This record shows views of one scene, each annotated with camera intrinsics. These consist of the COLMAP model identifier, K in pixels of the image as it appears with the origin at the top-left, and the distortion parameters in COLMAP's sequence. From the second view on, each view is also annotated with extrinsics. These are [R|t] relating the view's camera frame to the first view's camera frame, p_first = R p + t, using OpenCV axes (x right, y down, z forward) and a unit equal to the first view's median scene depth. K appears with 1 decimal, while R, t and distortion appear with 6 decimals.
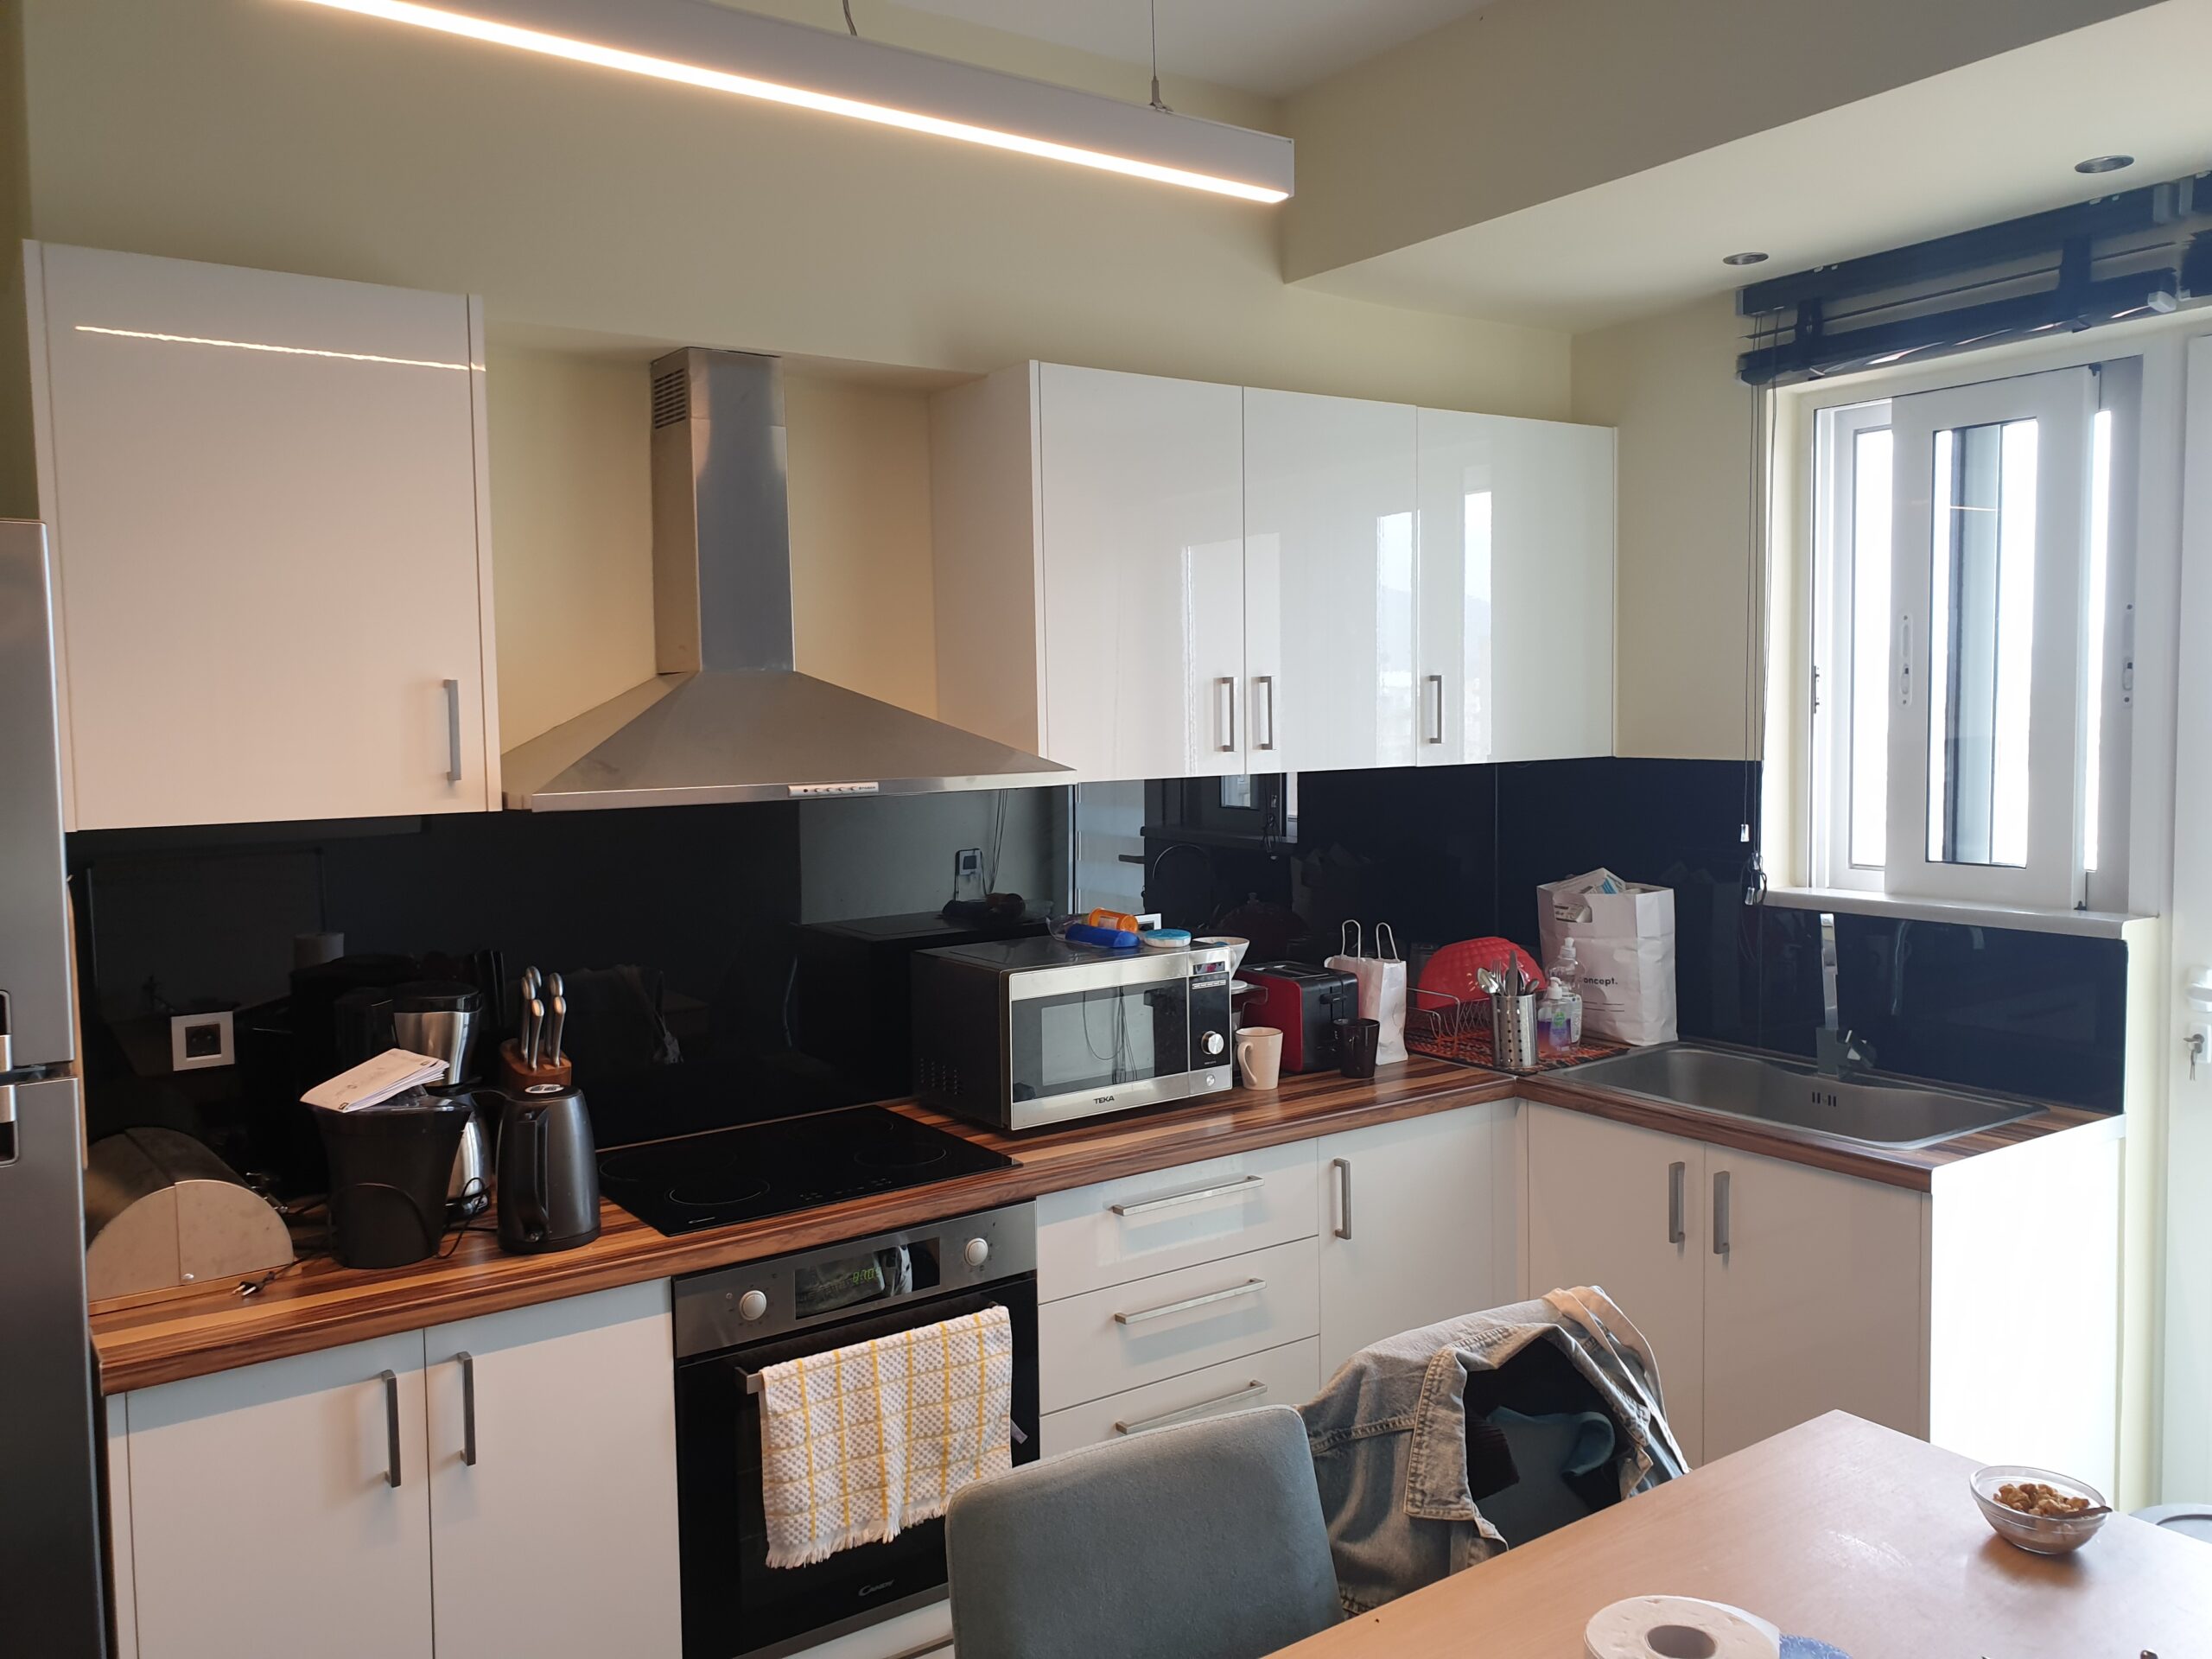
lens RADIAL K [[1704.4, 0, 1094.5], [0, 1704.4, 820.9], [0, 0, 1]] dist [0.000093, 0.000984]
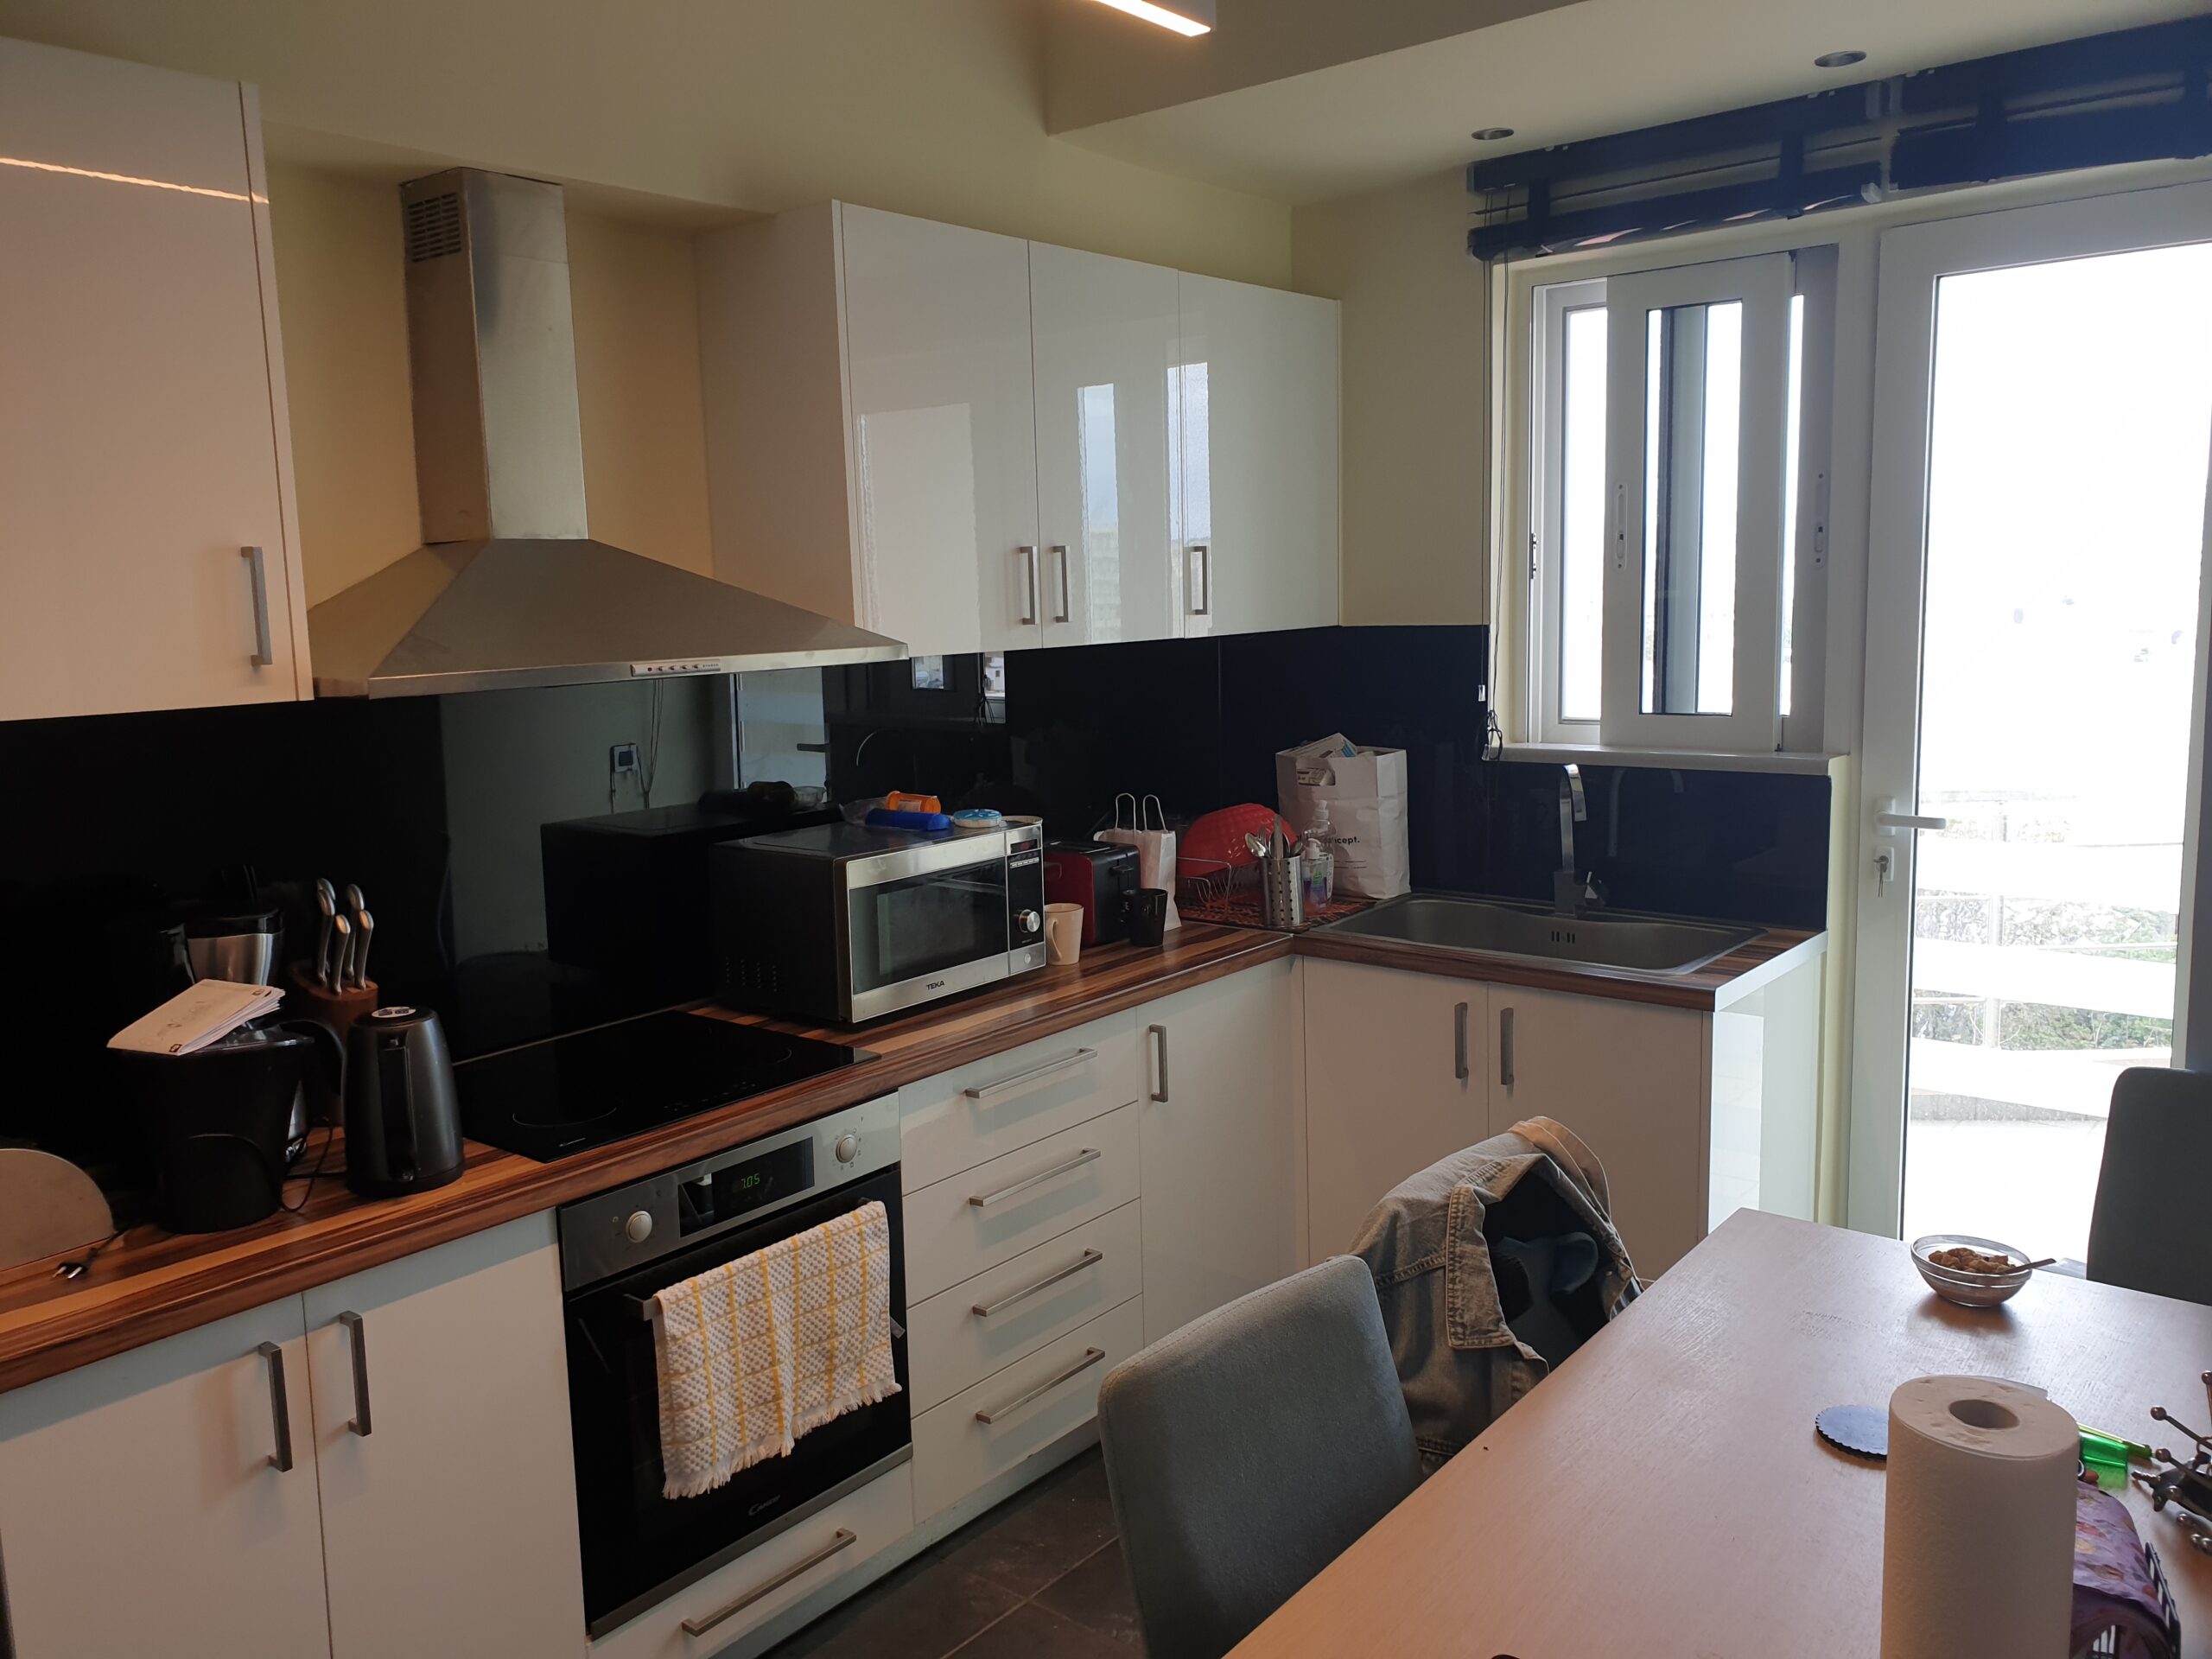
lens RADIAL K [[1704.4, 0, 1094.5], [0, 1704.4, 820.9], [0, 0, 1]] dist [0.000093, 0.000984]
pose [[0.965336, -0.048453, 0.256475, -0.172025], [0.031673, 0.997103, 0.069159, 0.007657], [-0.259083, -0.058639, 0.964073, 0.052411]]
